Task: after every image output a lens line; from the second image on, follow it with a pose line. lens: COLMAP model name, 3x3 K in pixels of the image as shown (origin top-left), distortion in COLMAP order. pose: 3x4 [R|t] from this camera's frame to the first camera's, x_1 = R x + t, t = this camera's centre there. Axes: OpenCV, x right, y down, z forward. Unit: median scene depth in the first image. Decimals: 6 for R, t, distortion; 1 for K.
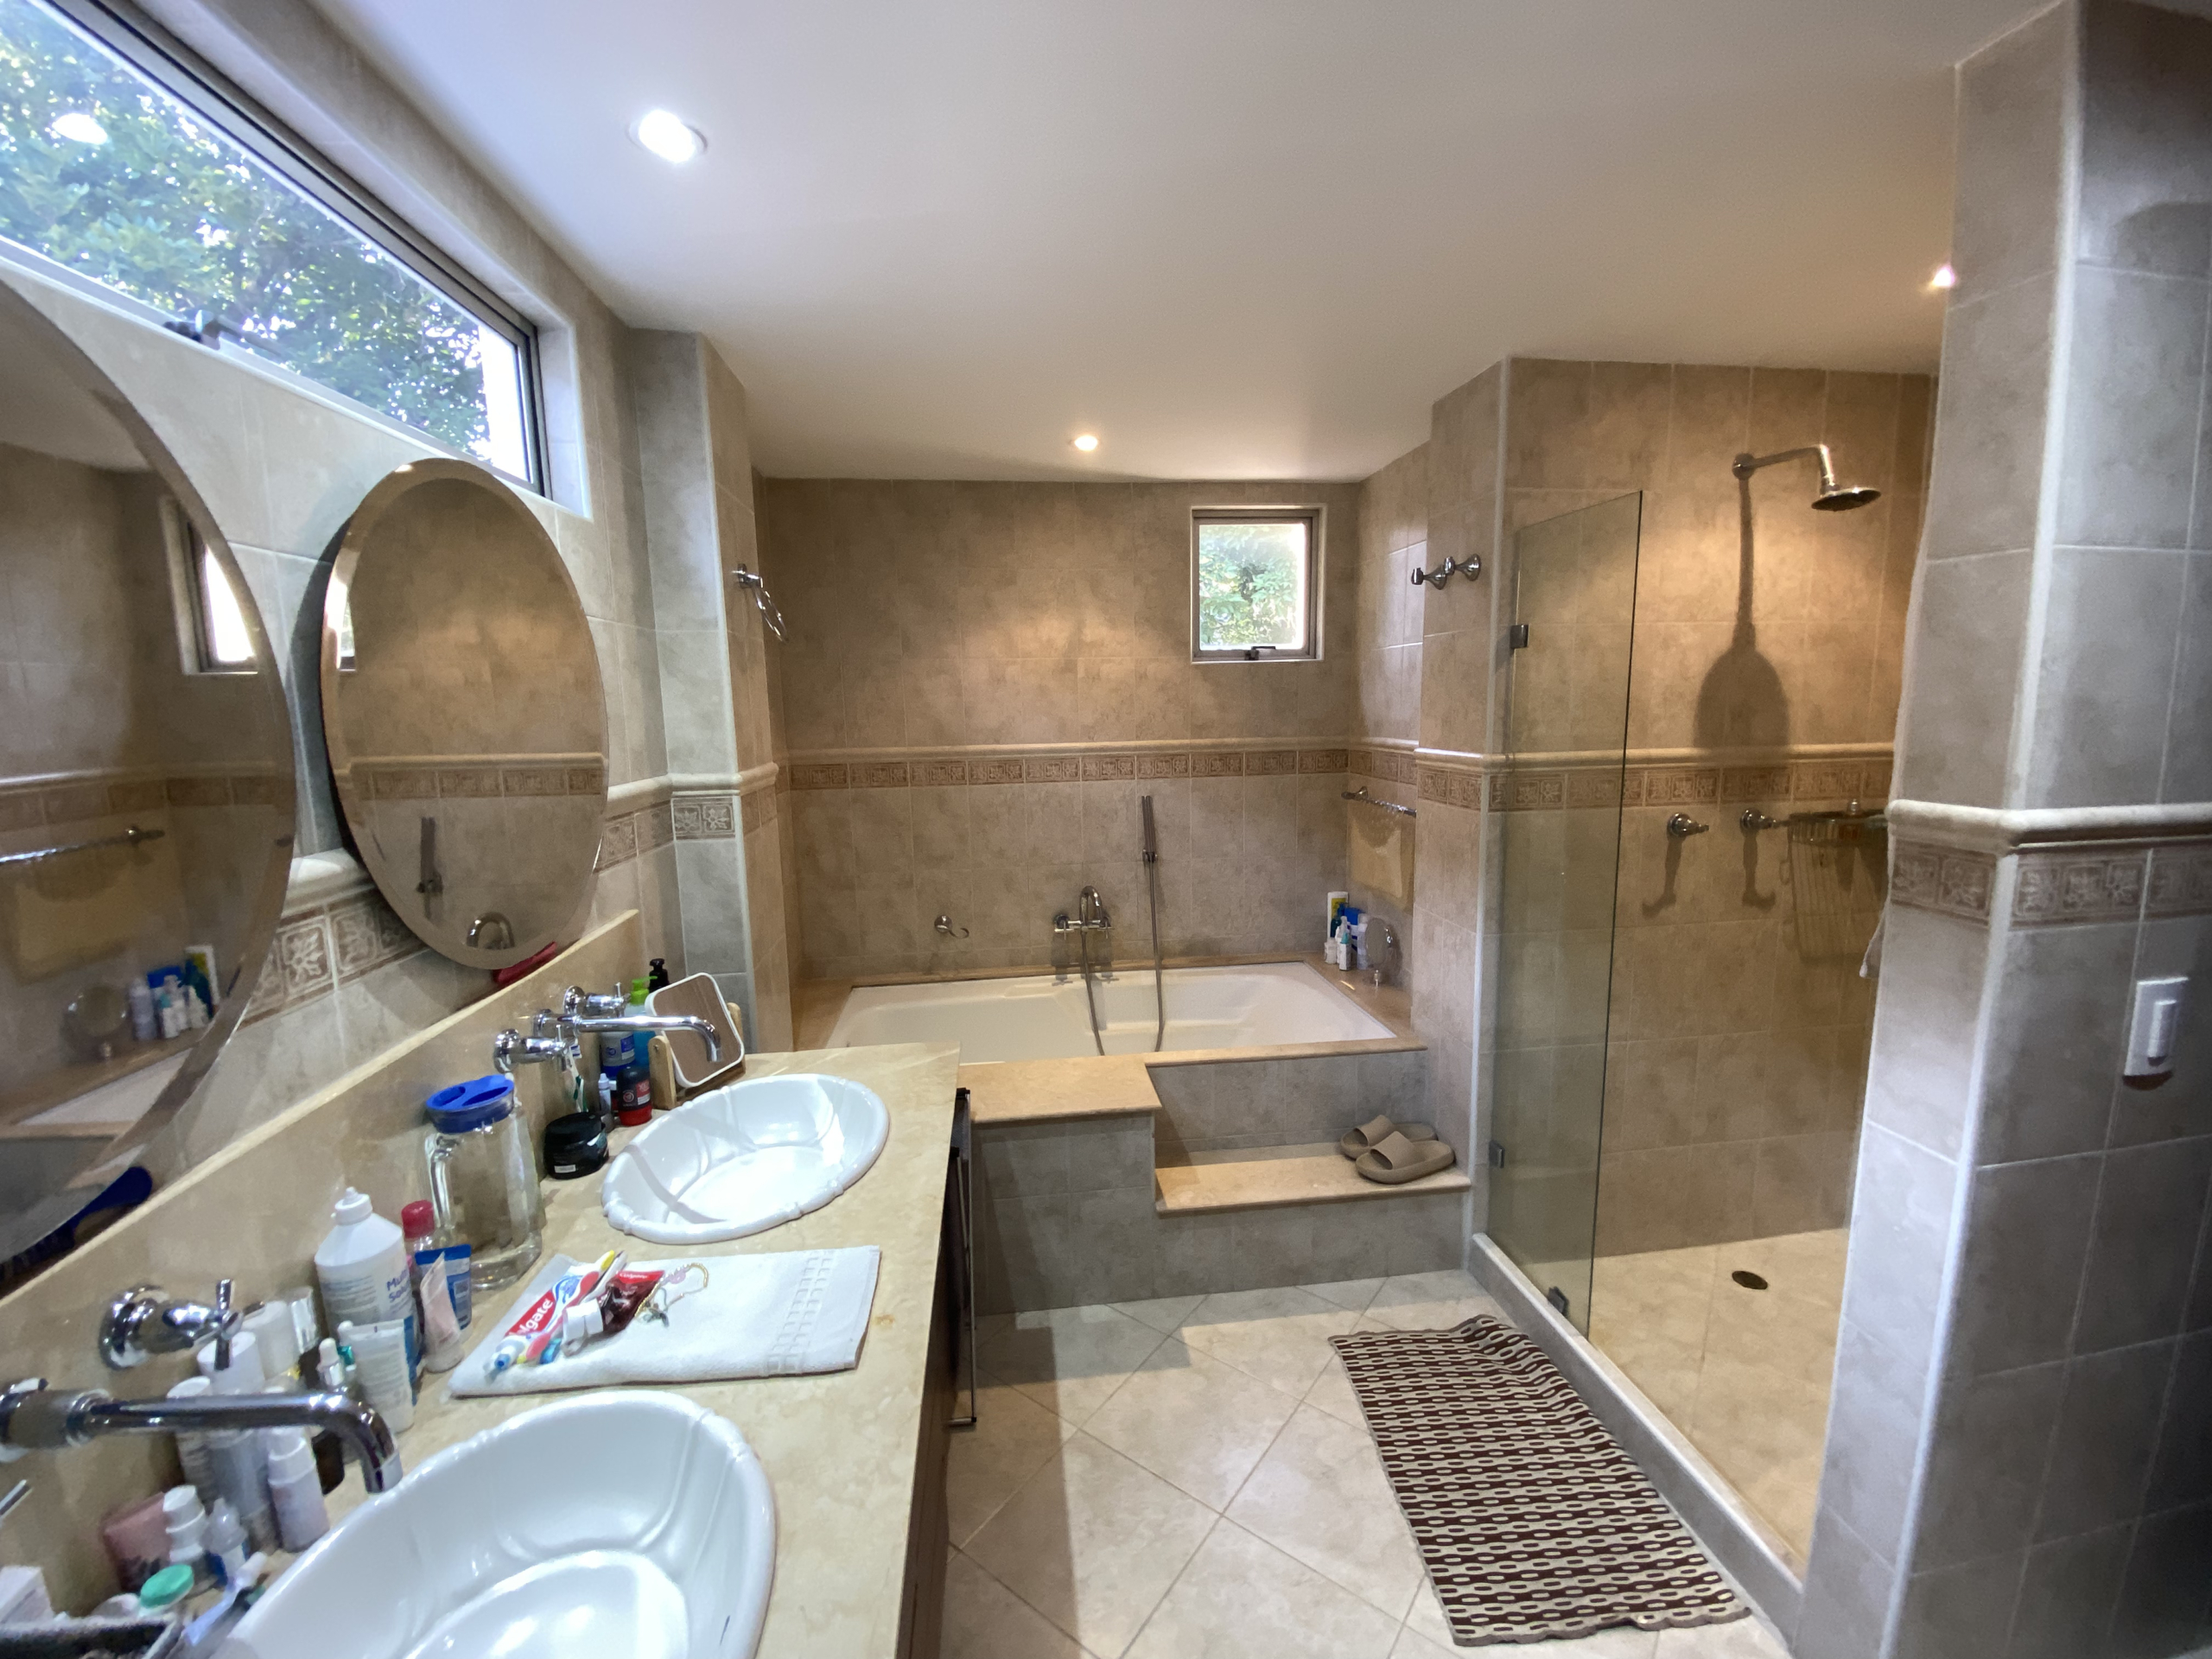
lens RADIAL K [[889.2, 0, 1100.4], [0, 889.2, 834.8], [0, 0, 1]] dist [0.091576, -0.048702]
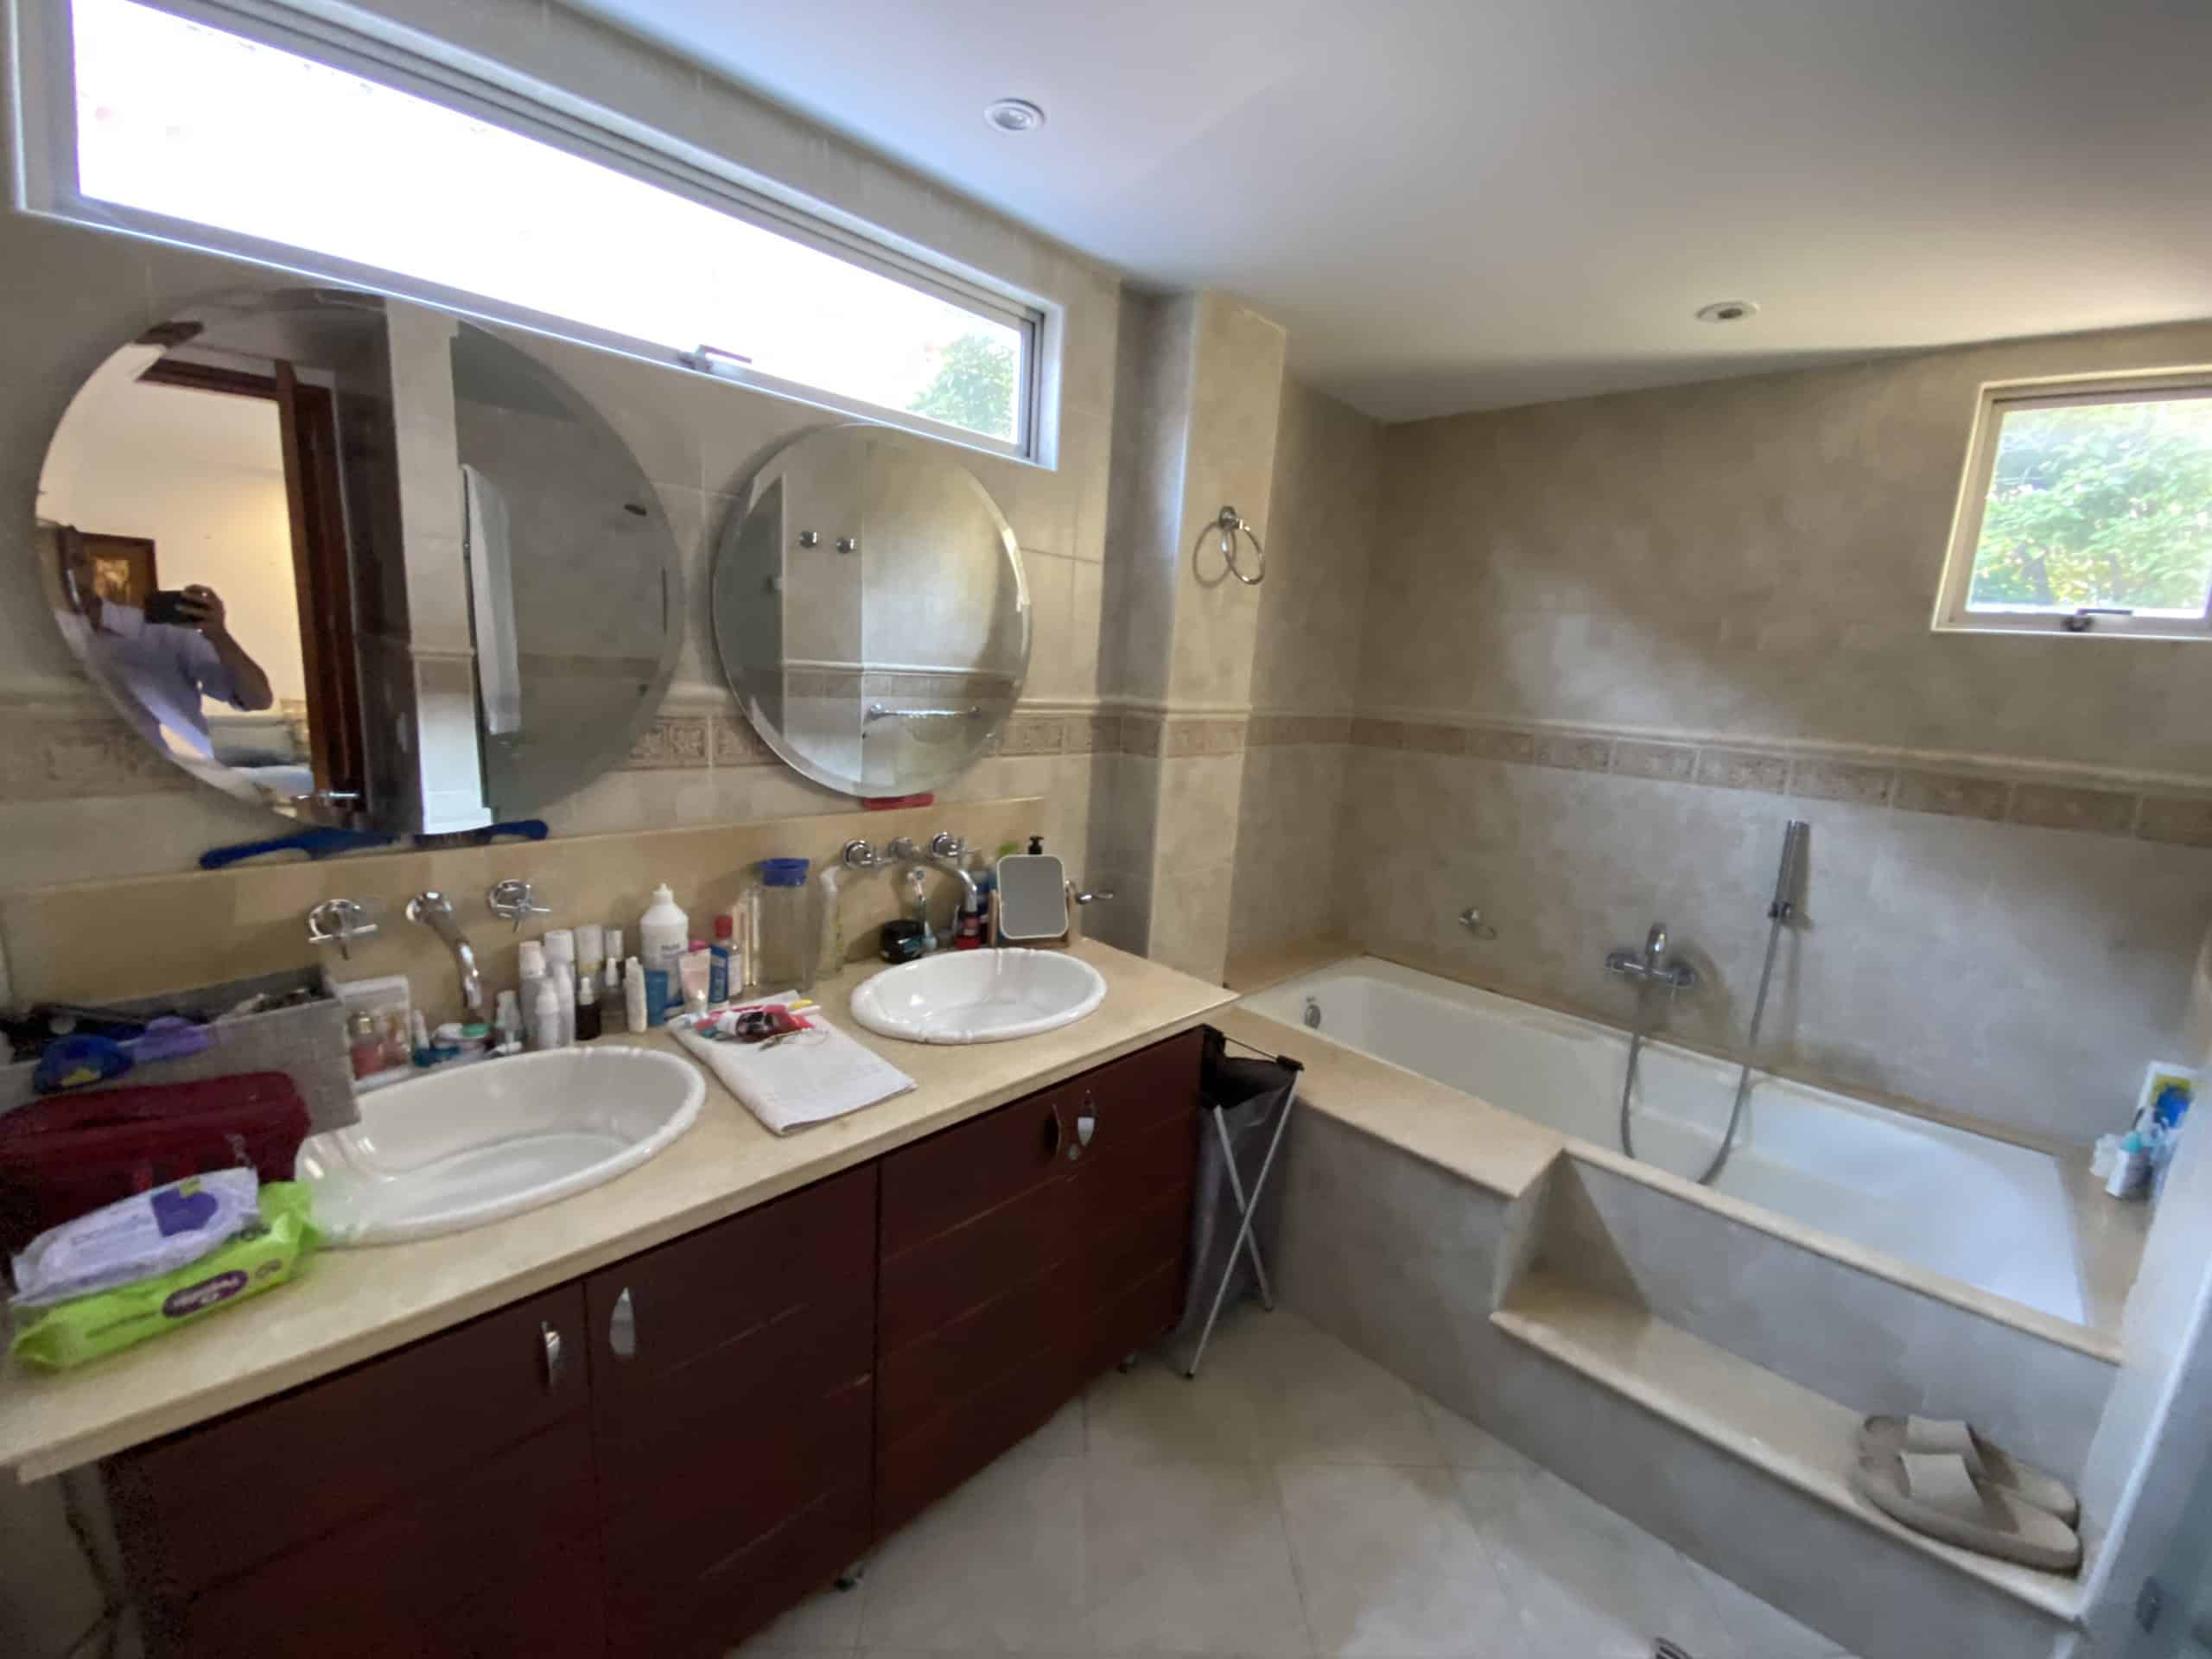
lens RADIAL K [[905.9, 0, 1106.0], [0, 905.9, 829.5], [0, 0, 1]] dist [0.028564, -0.016748]
pose [[0.637978, 0.206503, -0.741850, 0.246109], [-0.193557, 0.975446, 0.105072, -0.009349], [0.745332, 0.076557, 0.662283, 0.142760]]
